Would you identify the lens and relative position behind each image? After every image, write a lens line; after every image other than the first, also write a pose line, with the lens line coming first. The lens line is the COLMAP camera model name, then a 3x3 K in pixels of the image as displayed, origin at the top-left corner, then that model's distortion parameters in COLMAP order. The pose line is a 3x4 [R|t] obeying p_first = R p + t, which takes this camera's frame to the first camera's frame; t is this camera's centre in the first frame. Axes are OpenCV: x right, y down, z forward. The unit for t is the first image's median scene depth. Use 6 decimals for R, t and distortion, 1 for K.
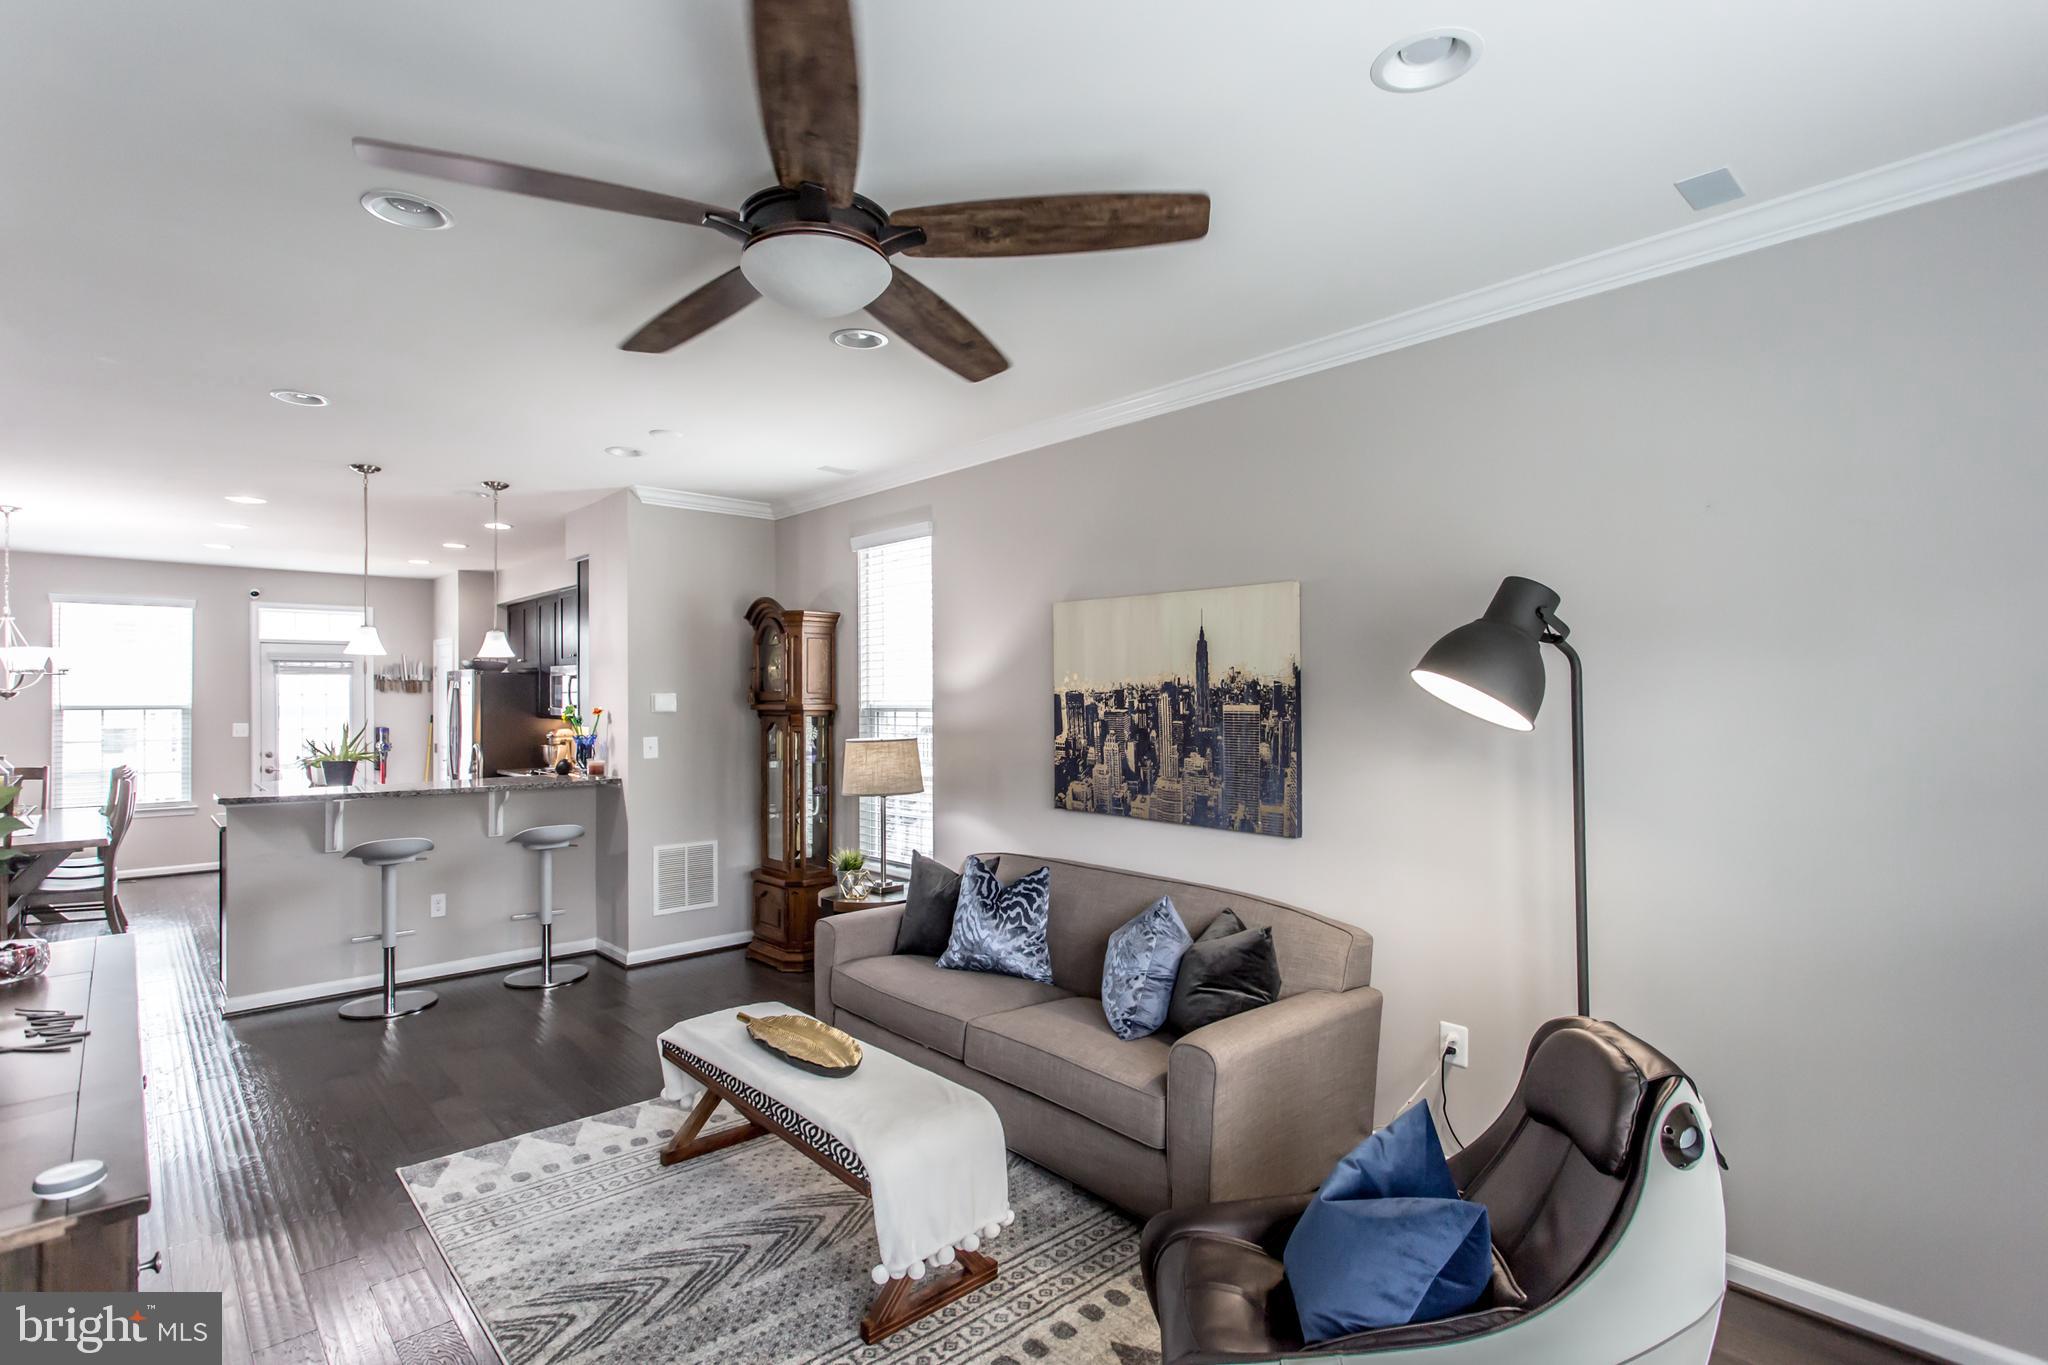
lens RADIAL K [[991.3, 0, 1026.8], [0, 991.3, 710.9], [0, 0, 1]] dist [-0.000717, -0.000307]
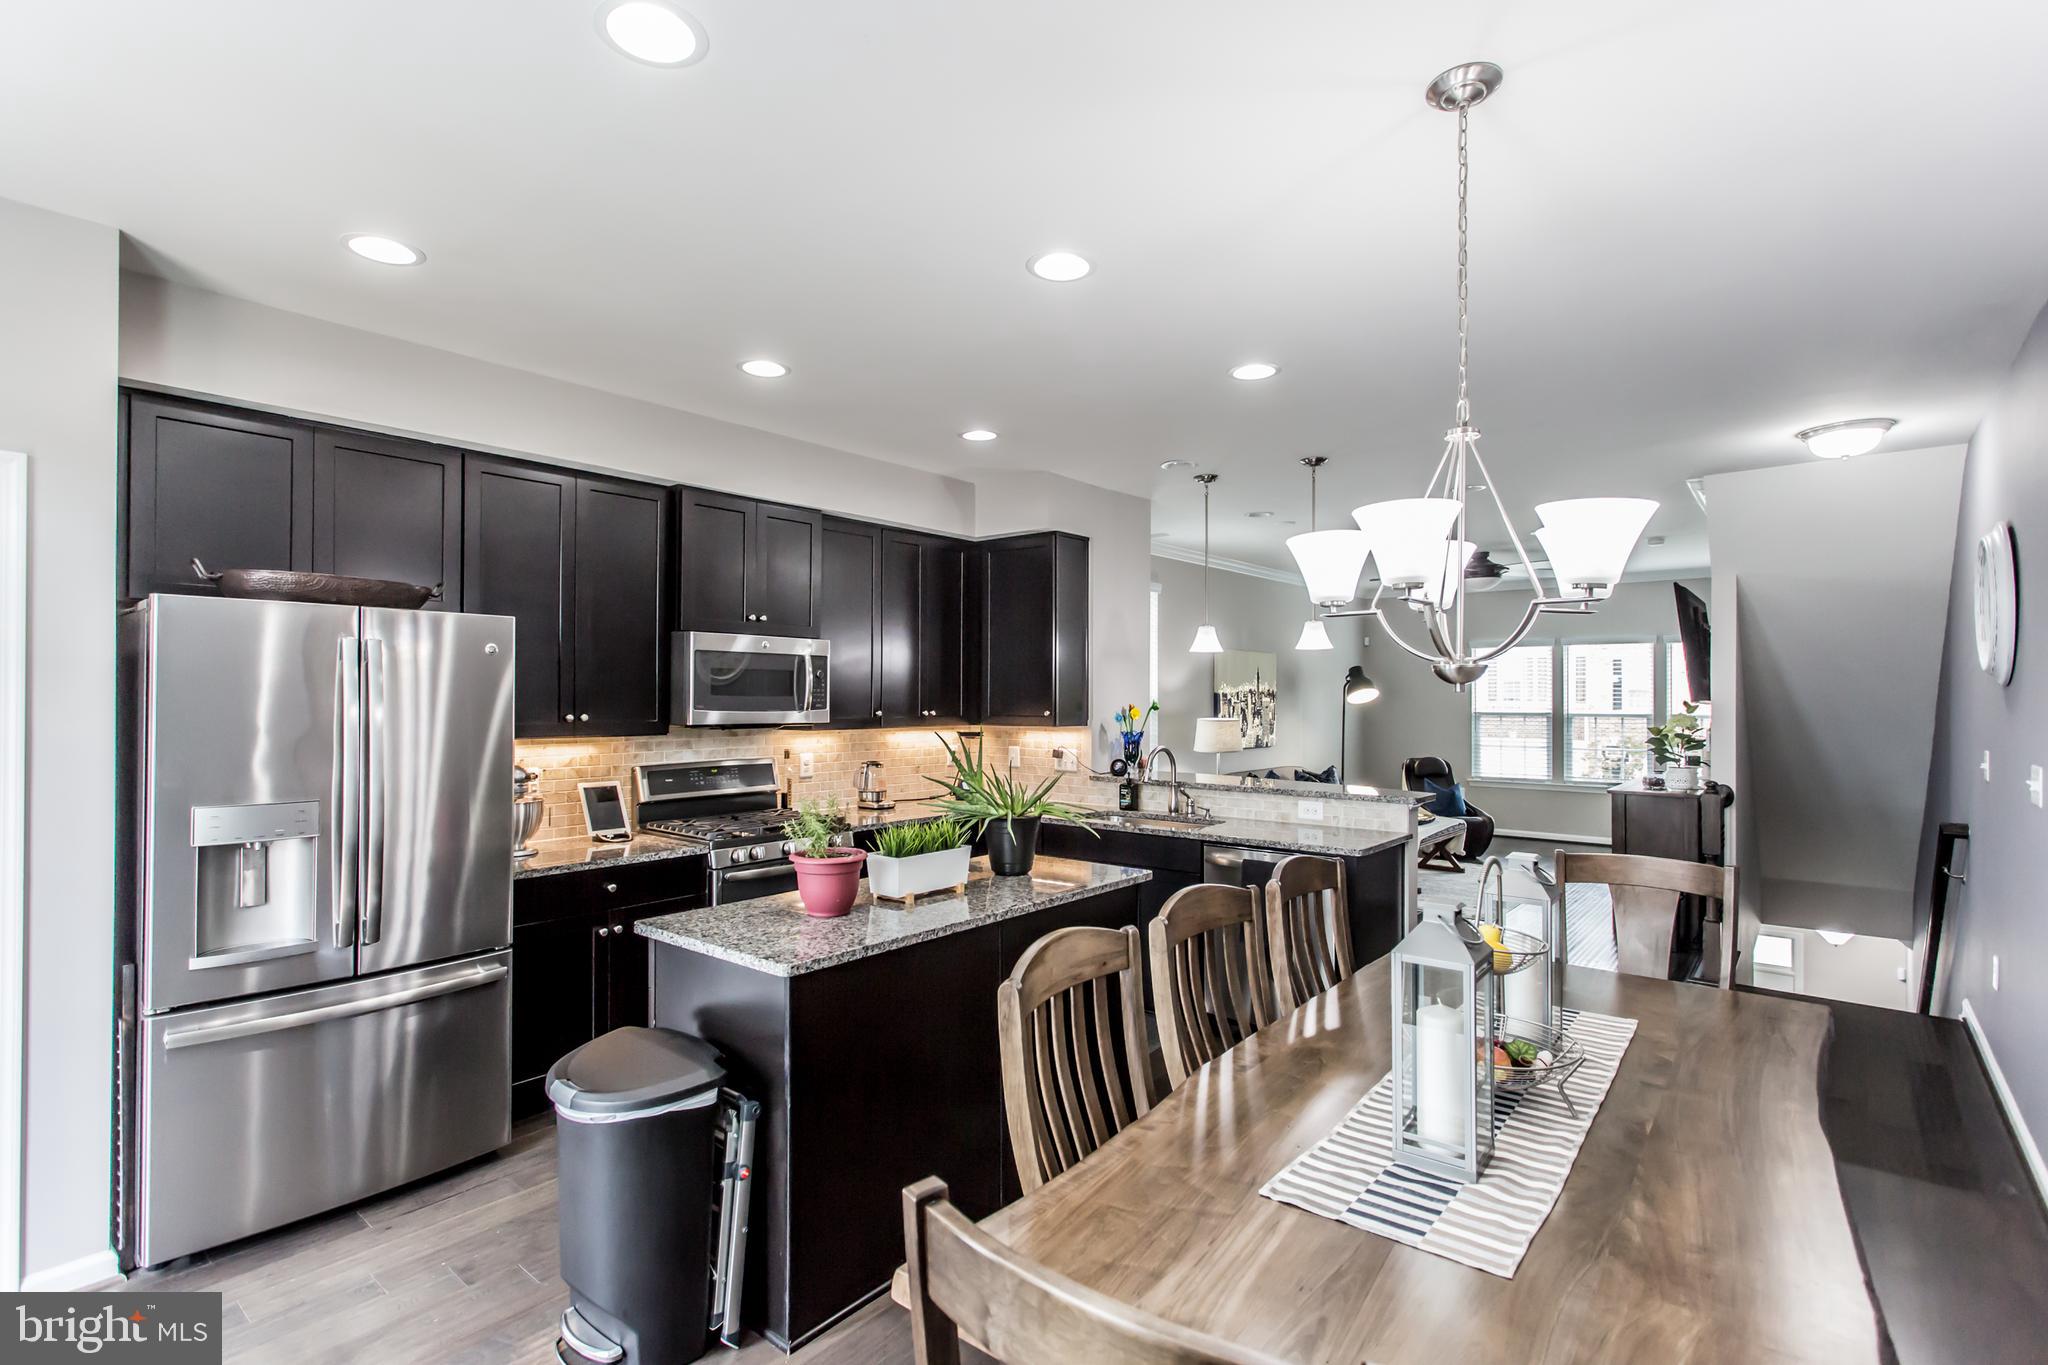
lens RADIAL K [[968.8, 0, 1012.0], [0, 968.8, 688.4], [0, 0, 1]] dist [0.001251, 0.000748]
pose [[-0.140424, 0.009998, 0.990041, -1.332427], [0.010358, 0.999909, -0.008628, -0.010531], [-0.990037, 0.009044, -0.140515, 1.200516]]
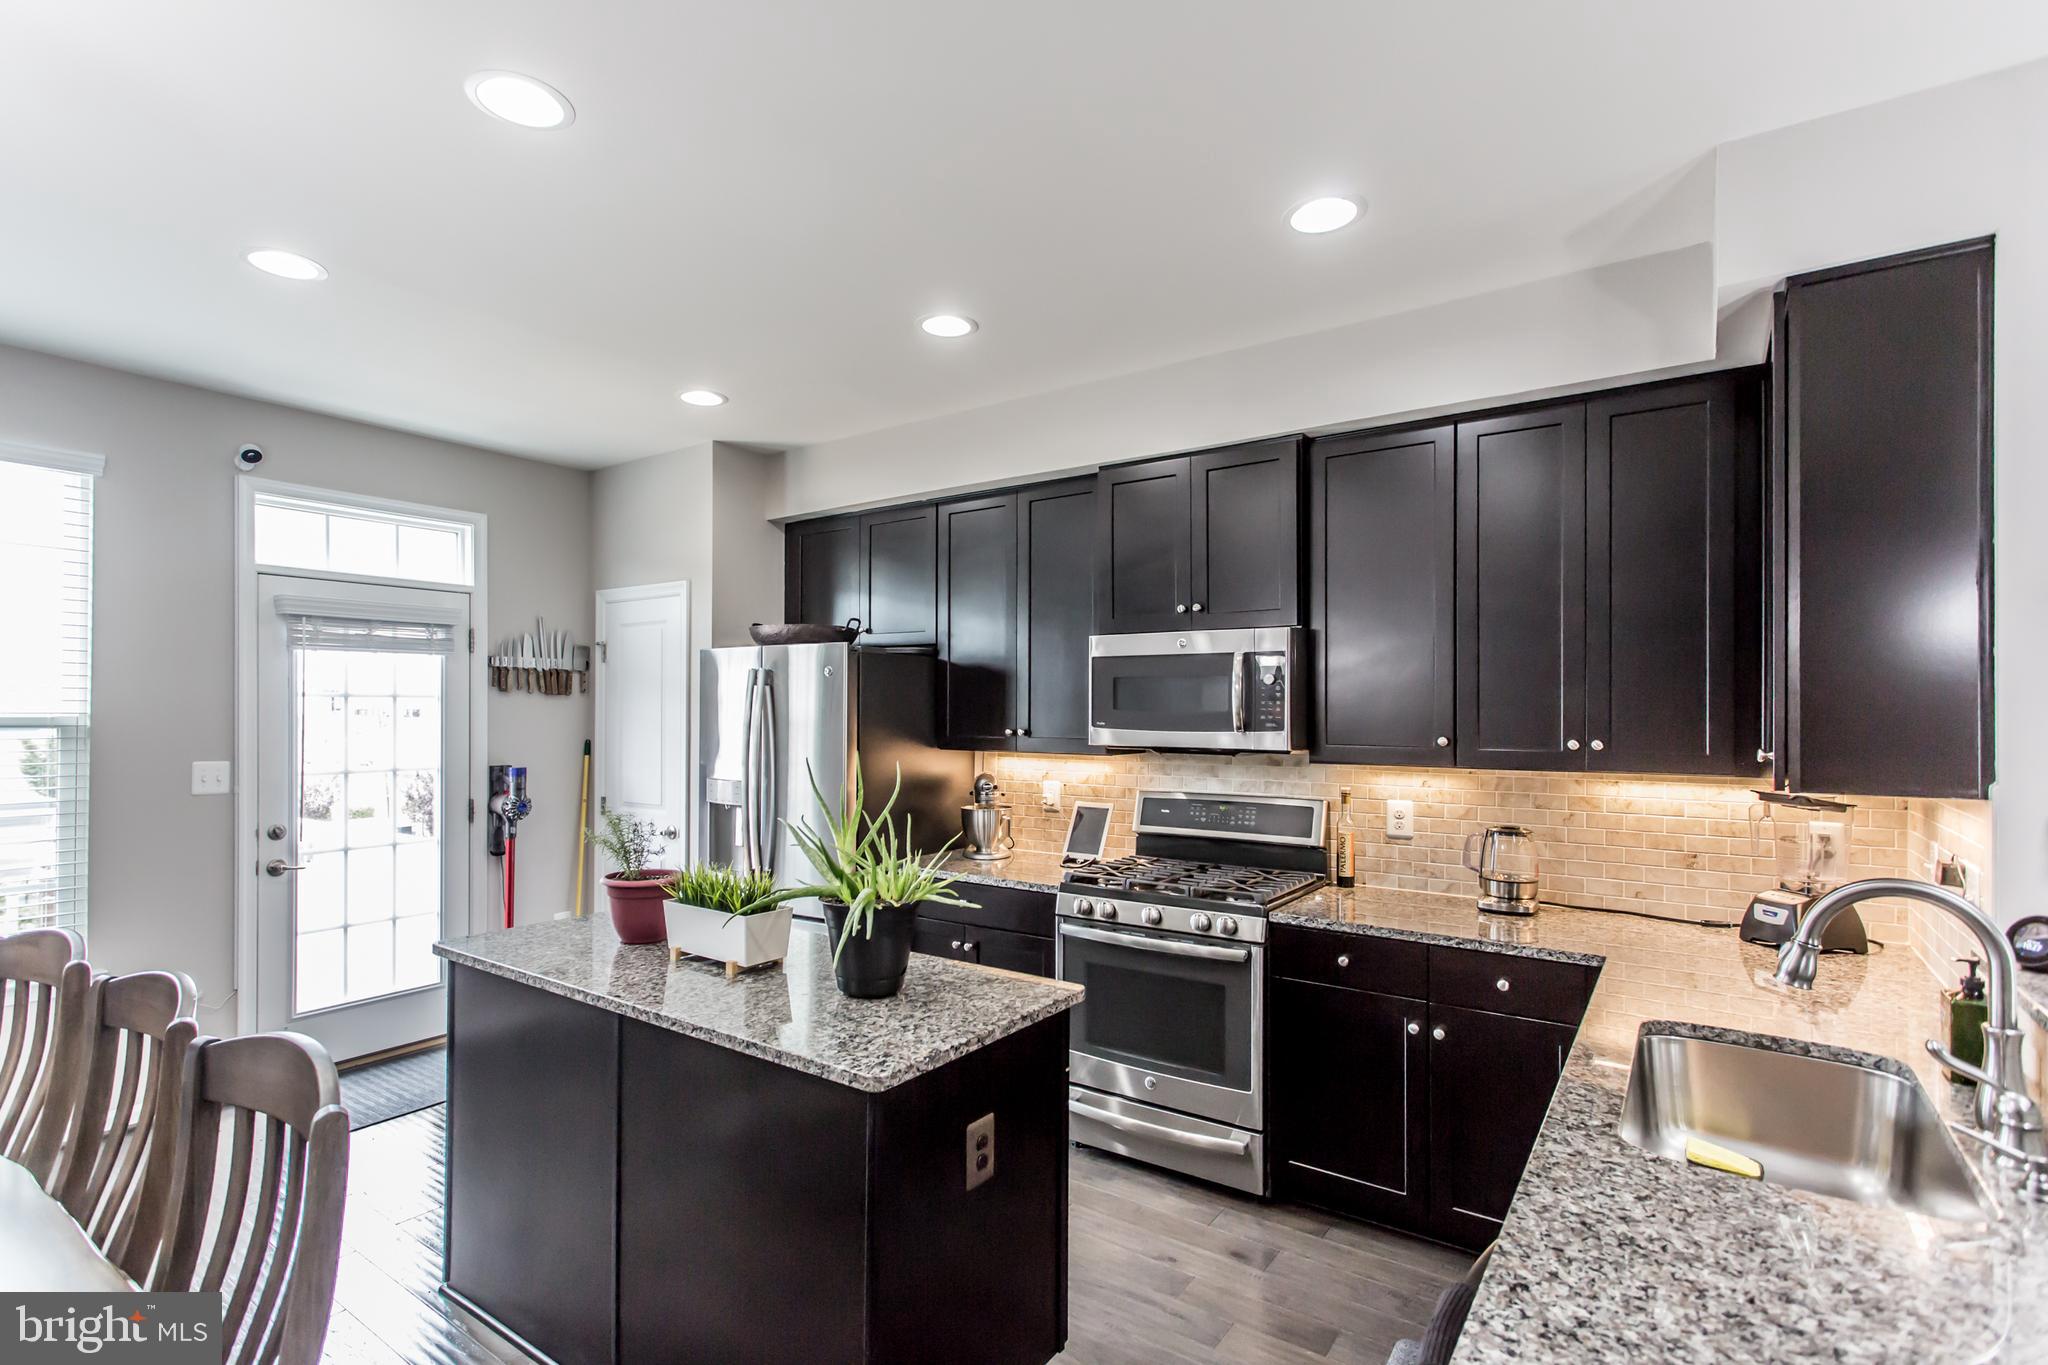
lens RADIAL K [[978.7, 0, 1013.3], [0, 978.7, 719.1], [0, 0, 1]] dist [0.005708, 0.000649]
pose [[0.978462, 0.002605, 0.206410, -0.803076], [-0.001599, 0.999986, -0.005039, -0.005833], [-0.206420, 0.004601, 0.978453, 0.765846]]
